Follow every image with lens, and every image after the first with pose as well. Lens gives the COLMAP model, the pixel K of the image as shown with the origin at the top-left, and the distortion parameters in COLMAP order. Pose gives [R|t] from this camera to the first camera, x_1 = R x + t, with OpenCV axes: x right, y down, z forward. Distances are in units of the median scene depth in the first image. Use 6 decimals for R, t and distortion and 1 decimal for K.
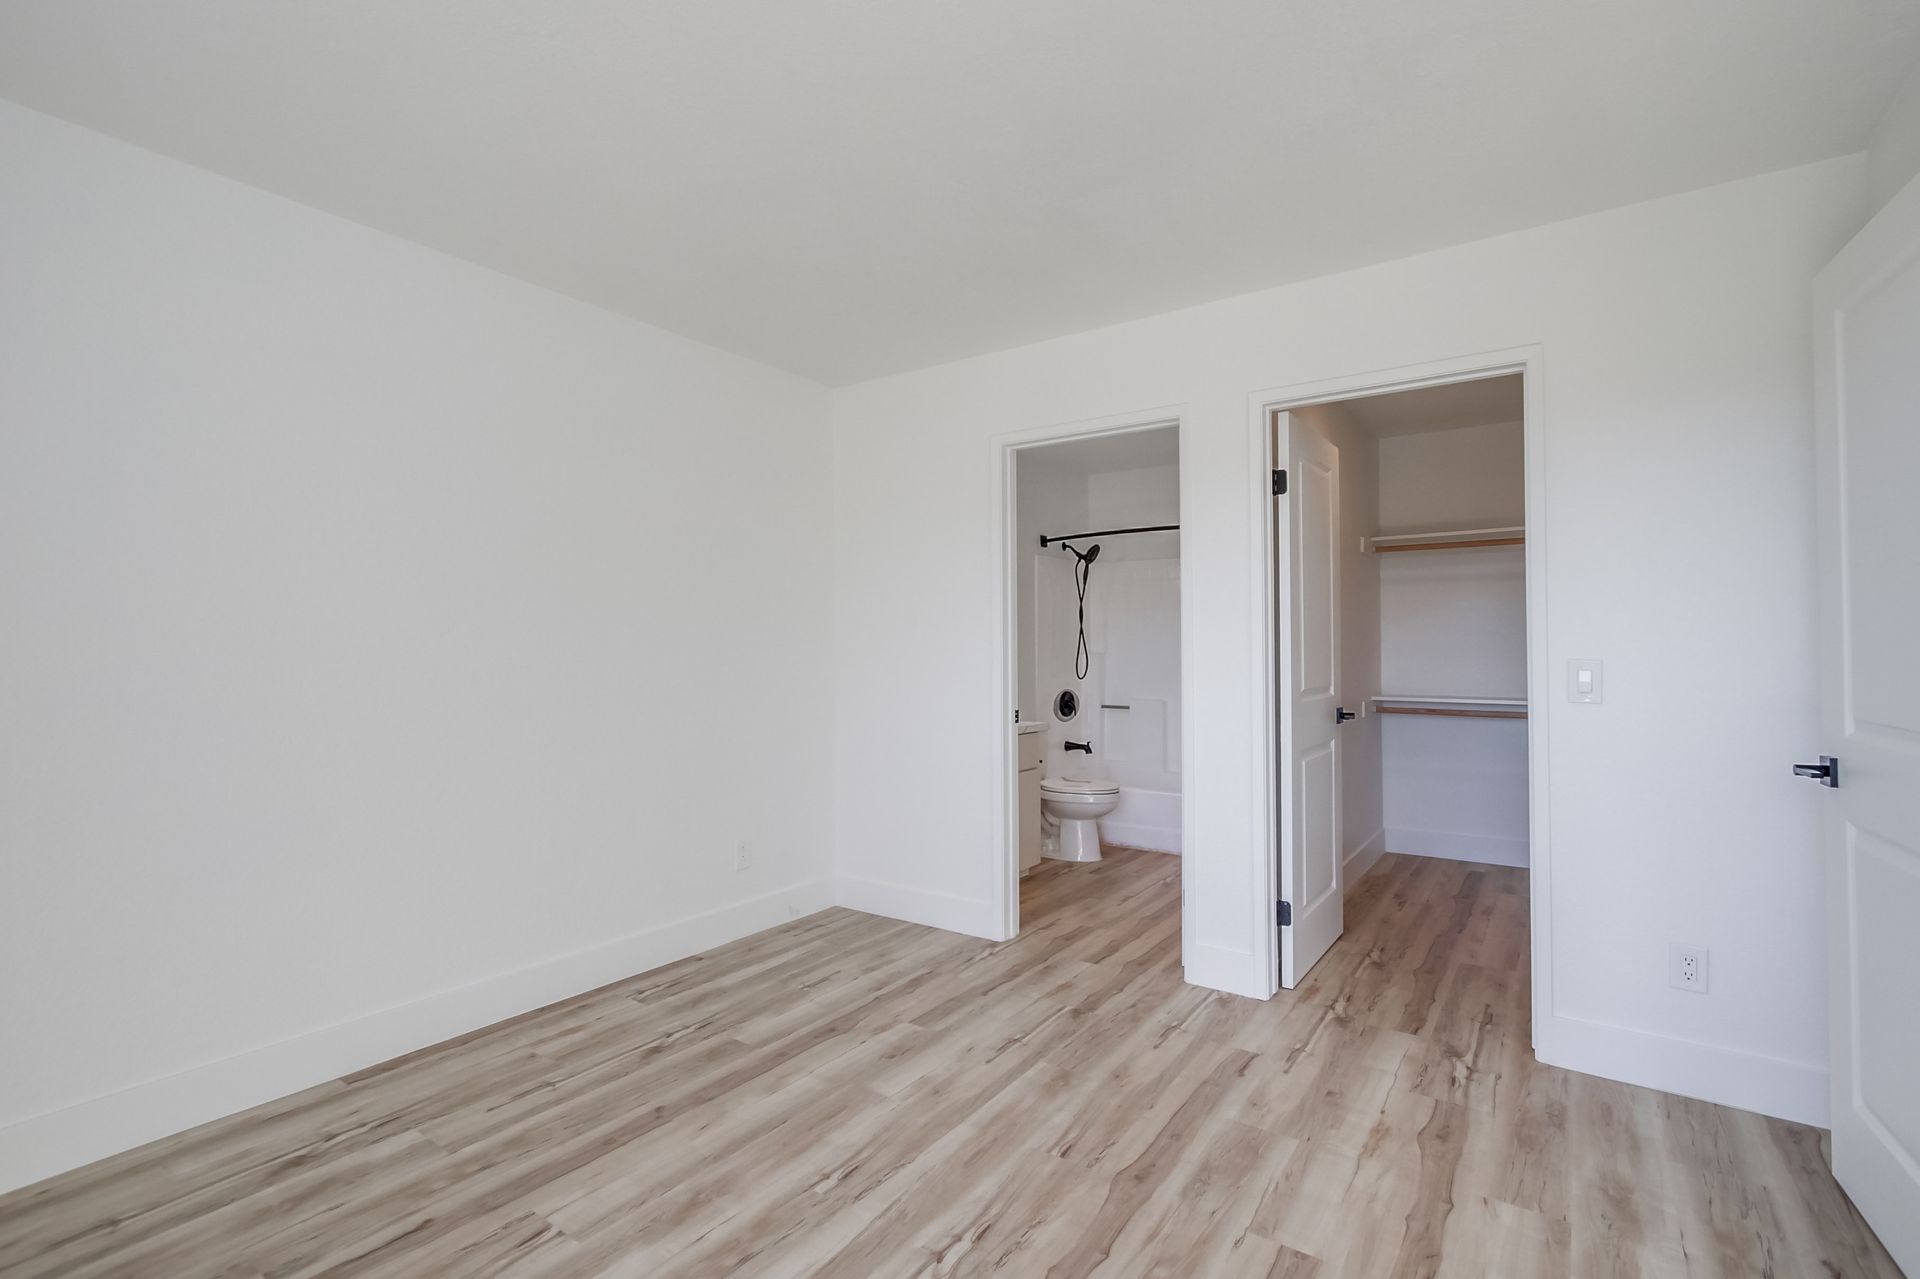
lens RADIAL K [[875.2, 0, 949.8], [0, 875.2, 634.3], [0, 0, 1]] dist [0.000635, 0.001887]
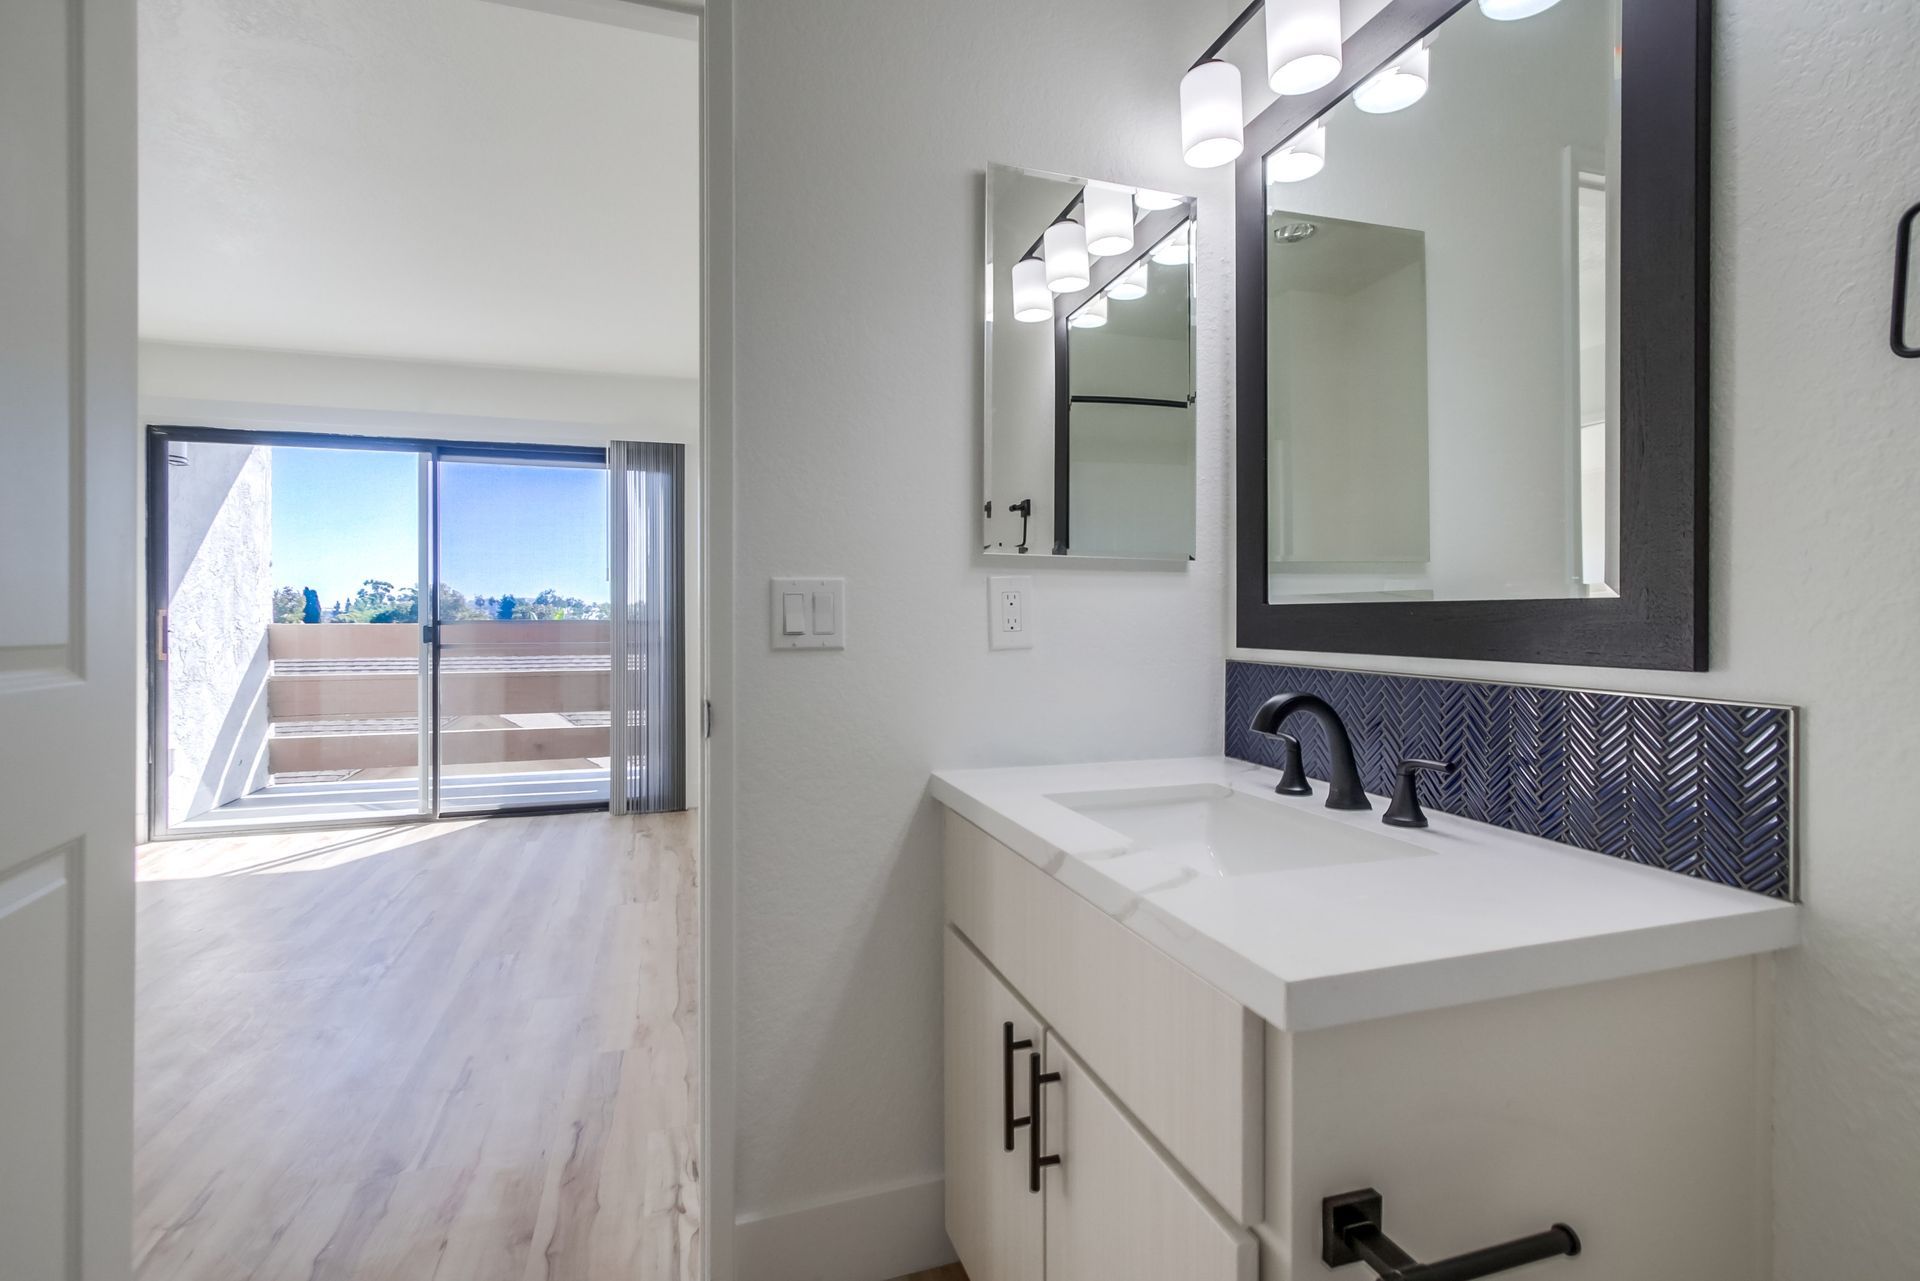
lens RADIAL K [[875.2, 0, 974.1], [0, 875.2, 614.6], [0, 0, 1]] dist [0.000635, 0.001887]
pose [[-0.574207, 0.002727, -0.818706, 0.469120], [0.023935, 0.999623, -0.013457, 0.083633], [0.818360, -0.027323, -0.574055, 1.949380]]
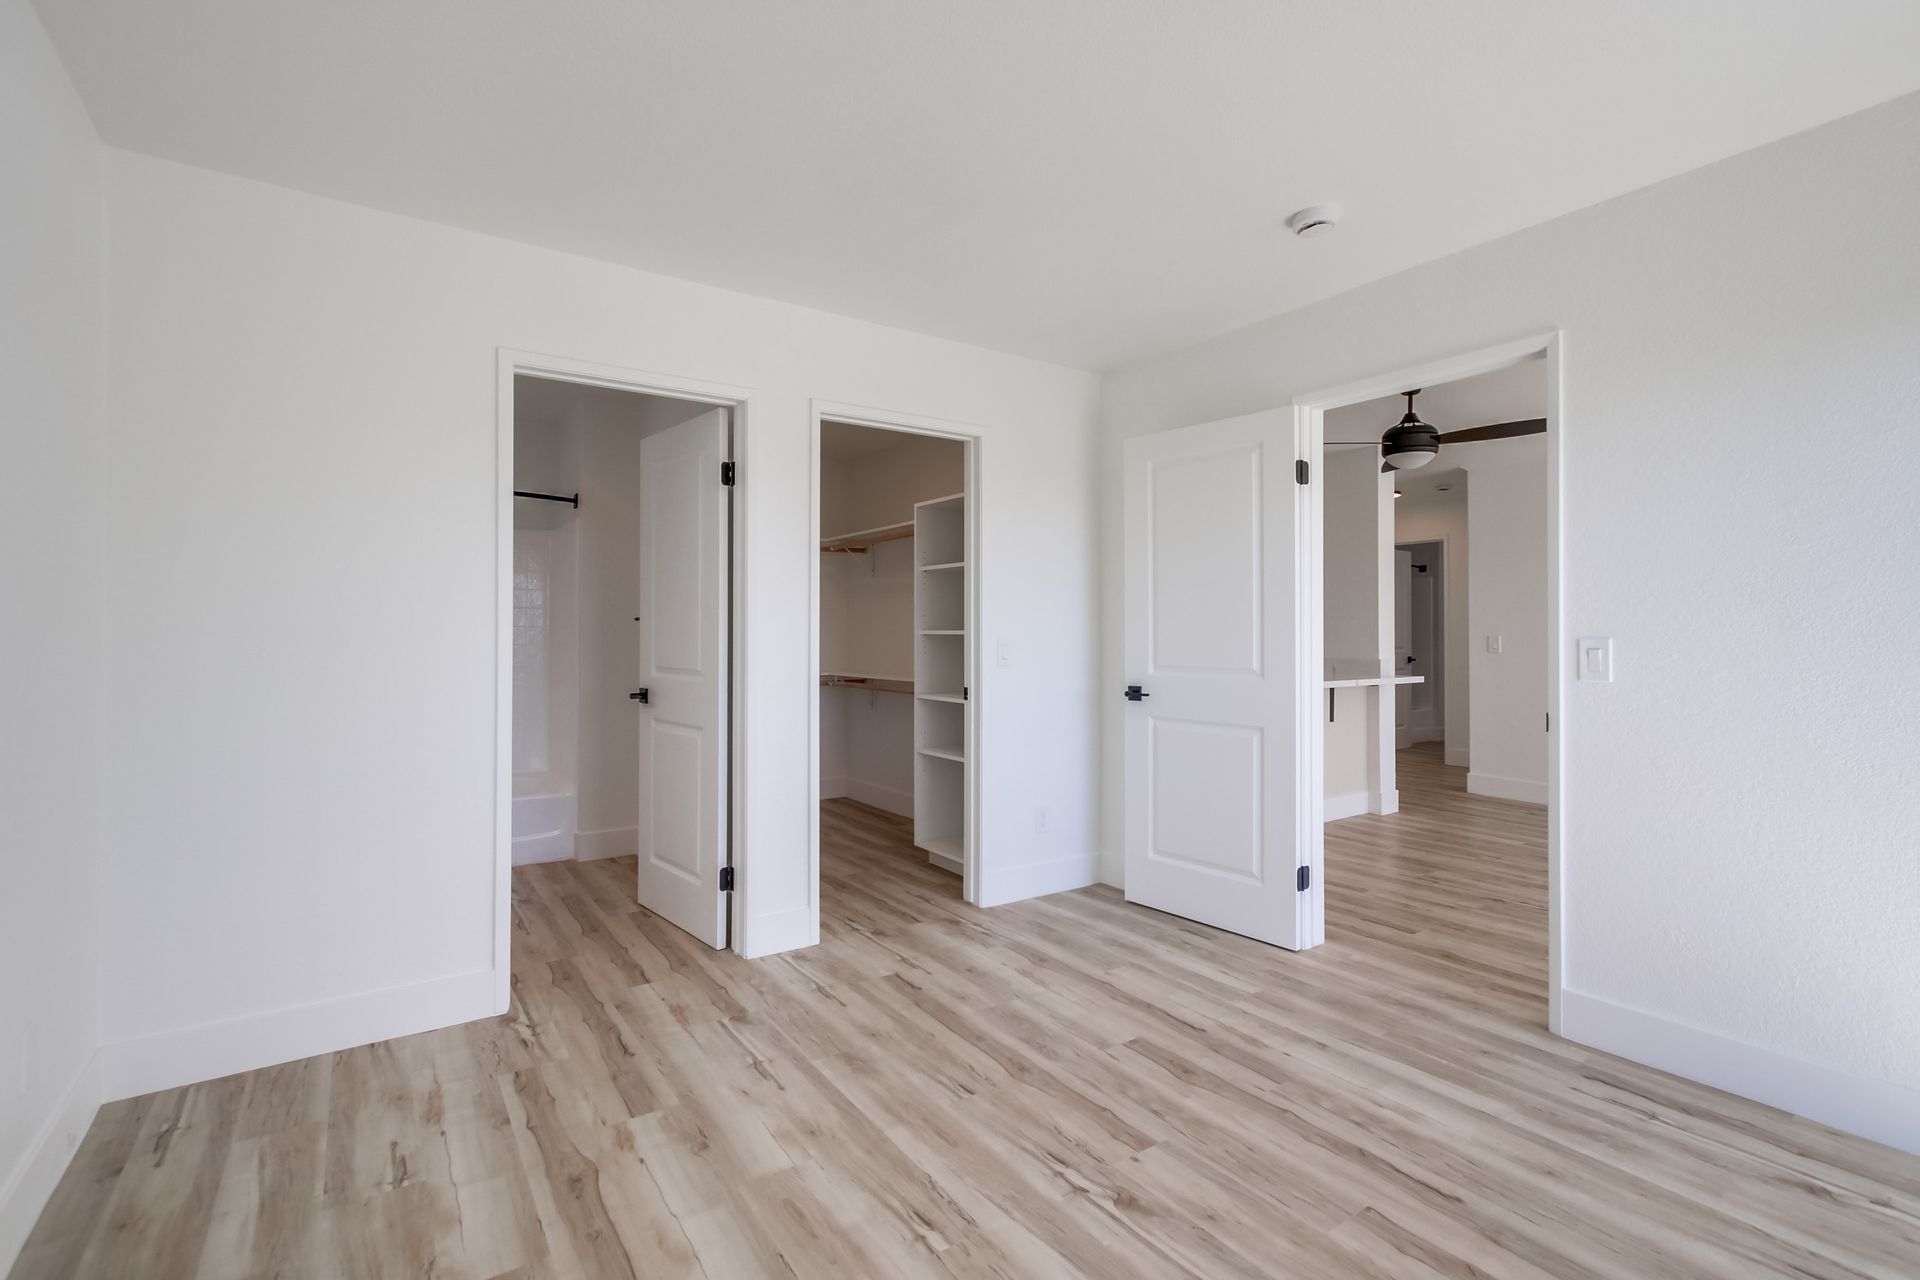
lens RADIAL K [[875.2, 0, 950.9], [0, 875.2, 630.5], [0, 0, 1]] dist [0.000635, 0.001887]
pose [[0.341791, 0.007169, 0.939749, -0.764837], [-0.022536, 0.999746, 0.000570, 0.013519], [-0.939506, -0.021373, 0.341865, 0.553728]]
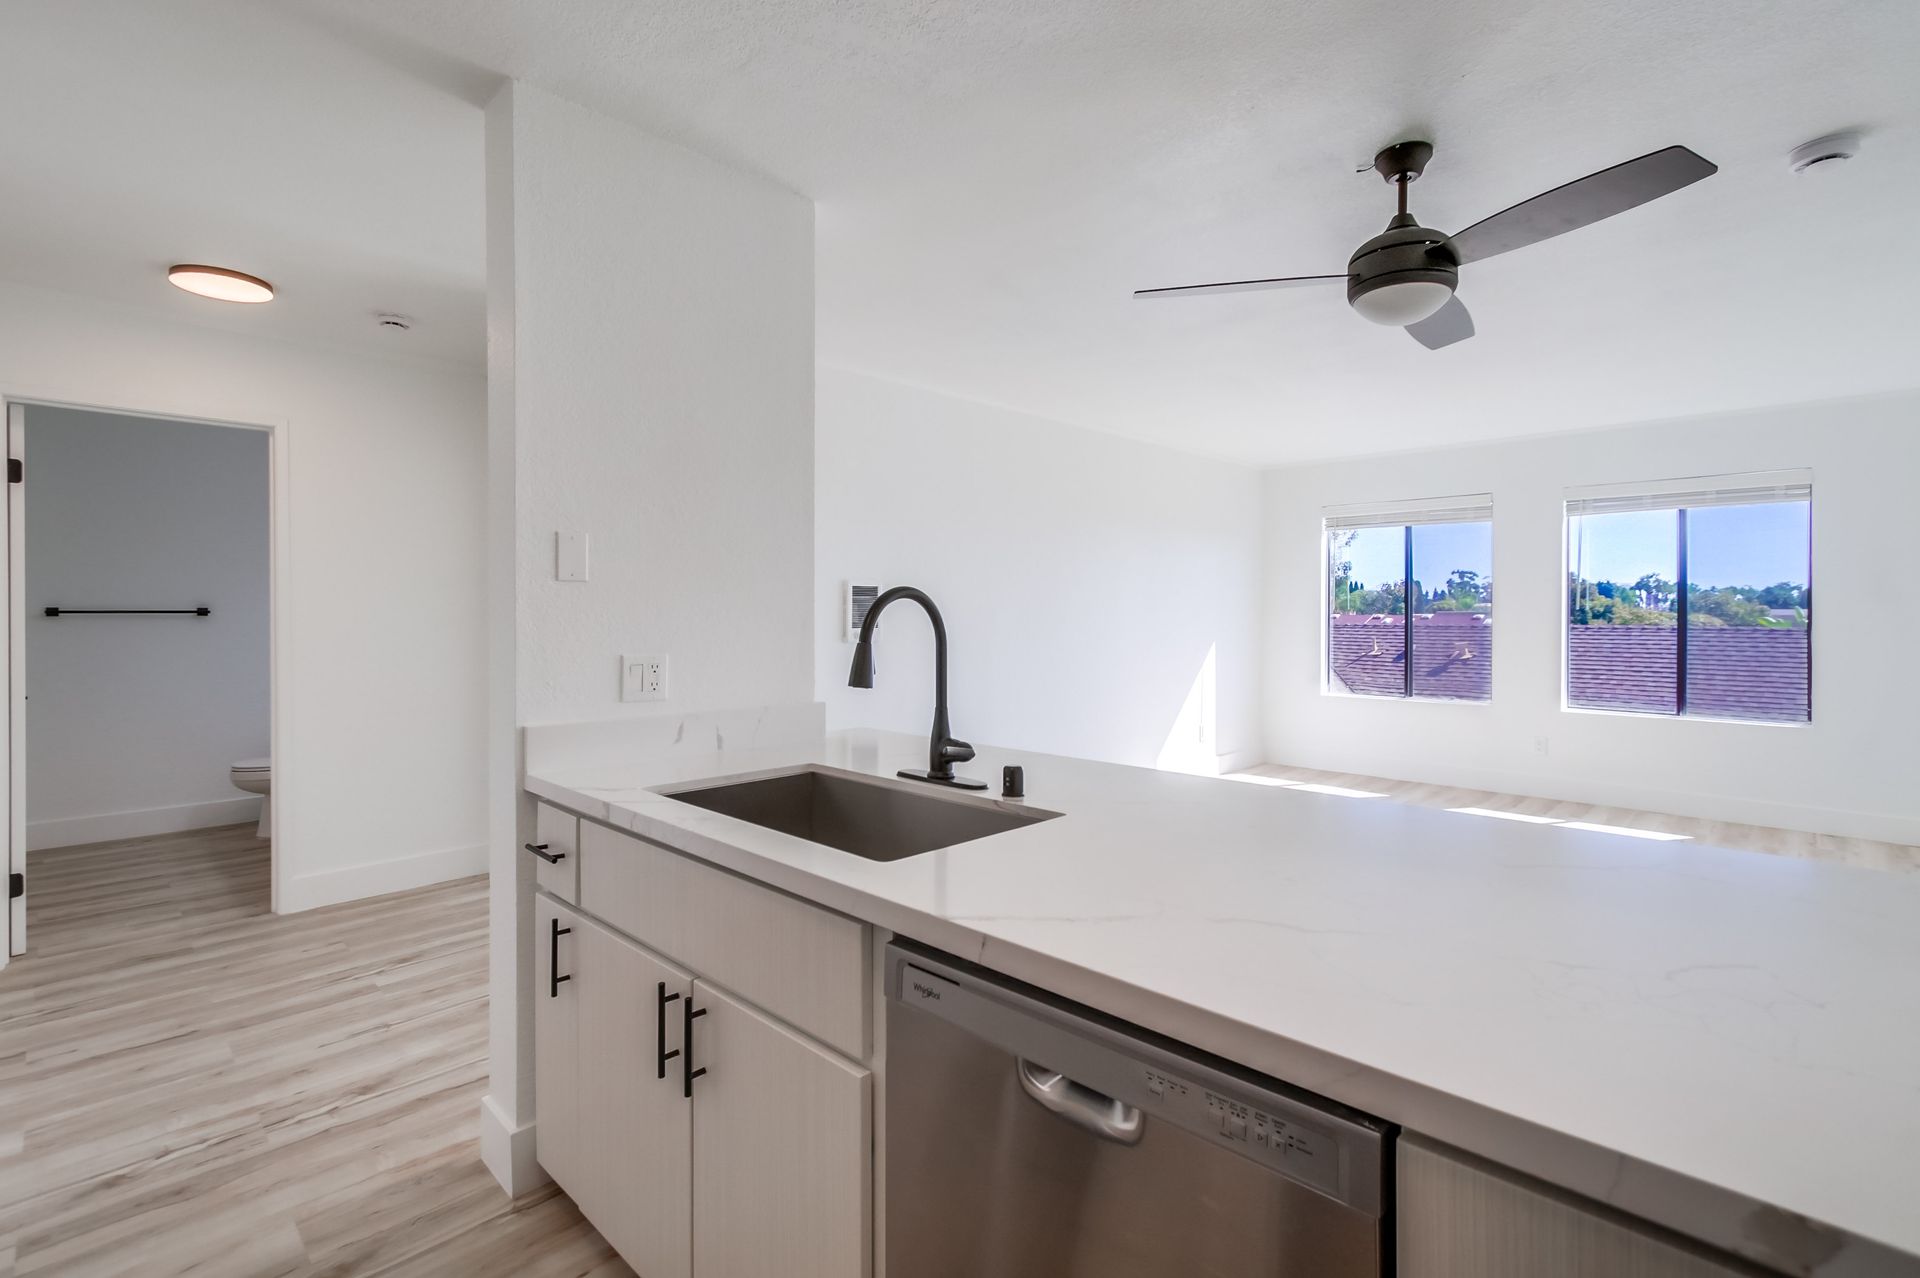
lens RADIAL K [[875.2, 0, 953.0], [0, 875.2, 622.5], [0, 0, 1]] dist [0.000635, 0.001887]
pose [[-0.987549, 0.005410, 0.157221, 1.452185], [0.004200, 0.999959, -0.008027, -0.014508], [-0.157258, -0.007266, -0.987531, 1.211882]]
